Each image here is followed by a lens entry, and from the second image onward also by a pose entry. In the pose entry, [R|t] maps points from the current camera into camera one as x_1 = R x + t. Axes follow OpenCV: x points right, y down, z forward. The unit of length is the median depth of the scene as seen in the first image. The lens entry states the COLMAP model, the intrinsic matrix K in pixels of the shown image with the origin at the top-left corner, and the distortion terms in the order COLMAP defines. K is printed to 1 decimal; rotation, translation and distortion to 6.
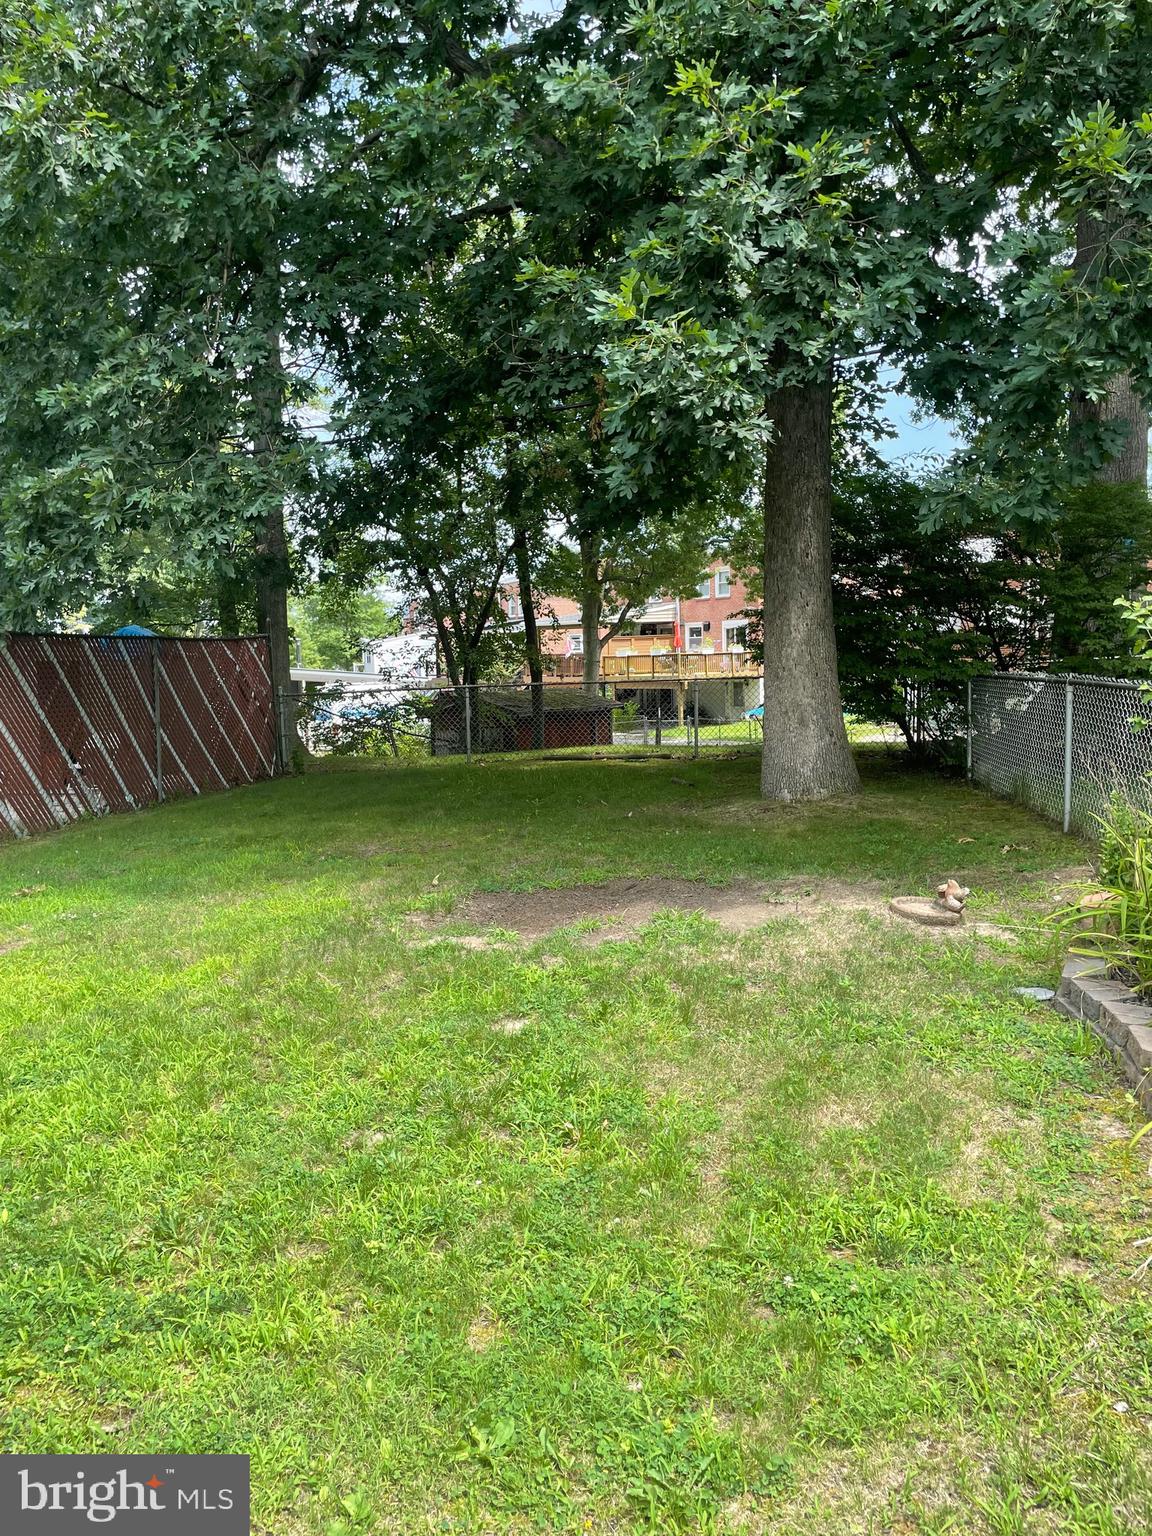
lens RADIAL K [[1160.5, 0, 581.9], [0, 1160.5, 767.1], [0, 0, 1]] dist [0.086910, -0.111496]
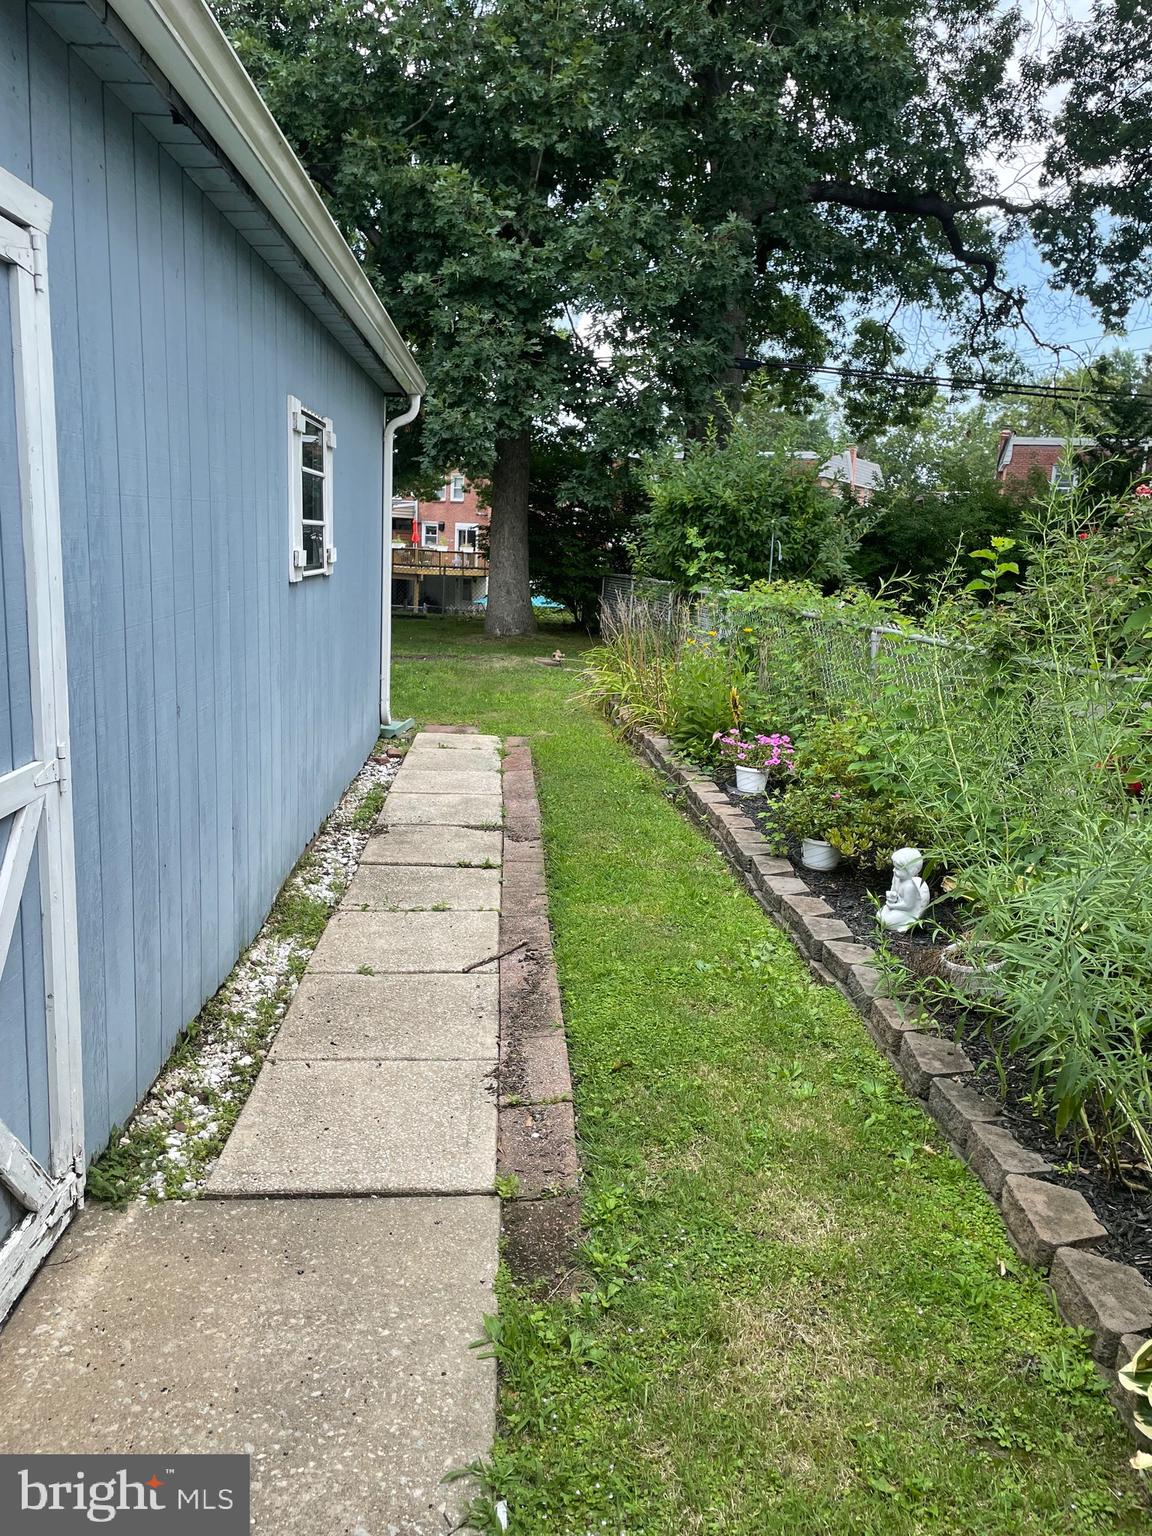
lens RADIAL K [[1160.5, 0, 581.9], [0, 1160.5, 767.1], [0, 0, 1]] dist [0.086910, -0.111496]
pose [[0.970145, 0.039149, 0.239343, -0.026613], [-0.059369, 0.995195, 0.077862, 0.018043], [-0.235145, -0.089747, 0.967808, -0.175279]]
